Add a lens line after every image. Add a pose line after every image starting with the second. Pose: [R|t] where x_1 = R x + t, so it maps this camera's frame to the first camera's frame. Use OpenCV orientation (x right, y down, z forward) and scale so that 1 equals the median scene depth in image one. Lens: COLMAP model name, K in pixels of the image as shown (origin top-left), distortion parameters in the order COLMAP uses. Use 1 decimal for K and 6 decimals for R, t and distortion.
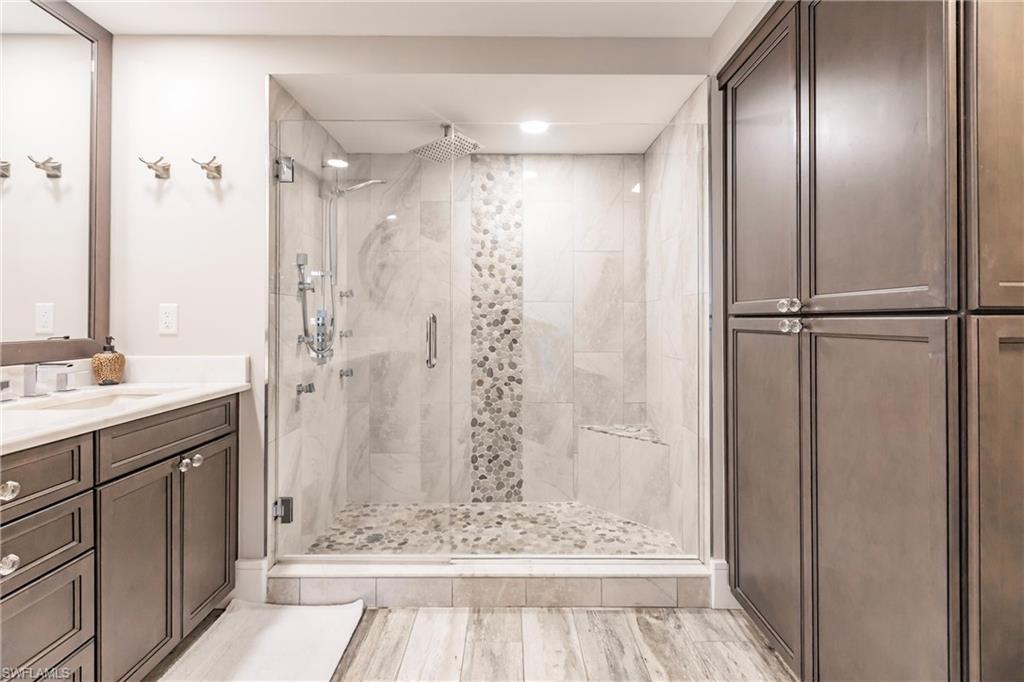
lens RADIAL K [[448.7, 0, 481.4], [0, 448.7, 321.4], [0, 0, 1]] dist [0.000717, 0.000040]
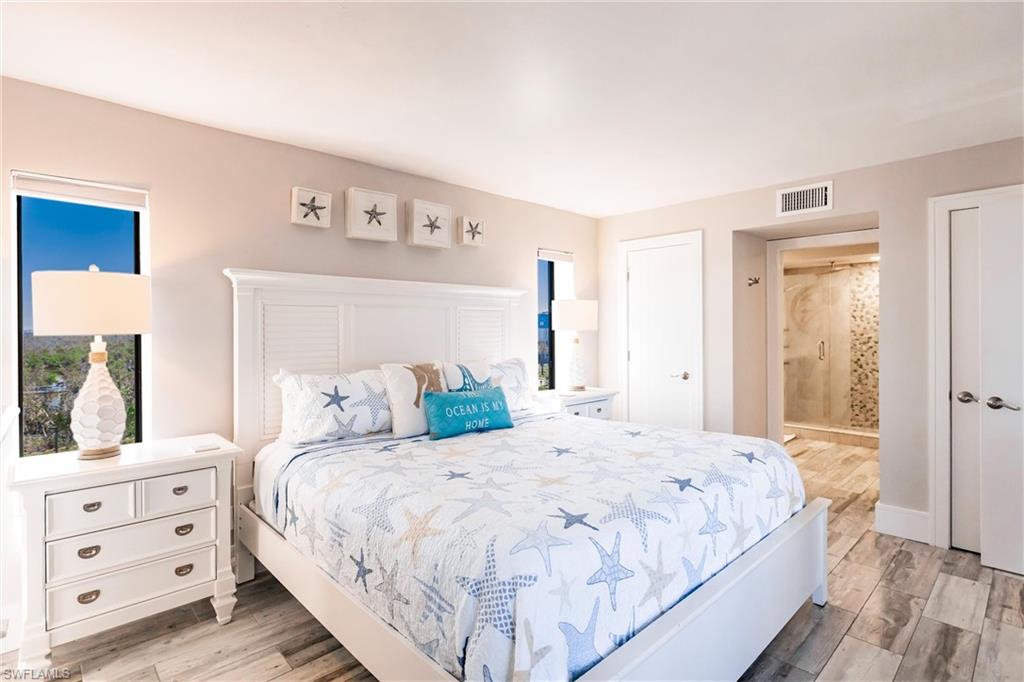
lens RADIAL K [[519.5, 0, 508.6], [0, 519.5, 336.6], [0, 0, 1]] dist [0.000798, -0.000314]
pose [[0.740844, -0.001865, -0.671675, 0.496329], [0.011311, 0.999889, 0.009700, -0.079694], [0.671582, -0.014784, 0.740783, -2.212270]]
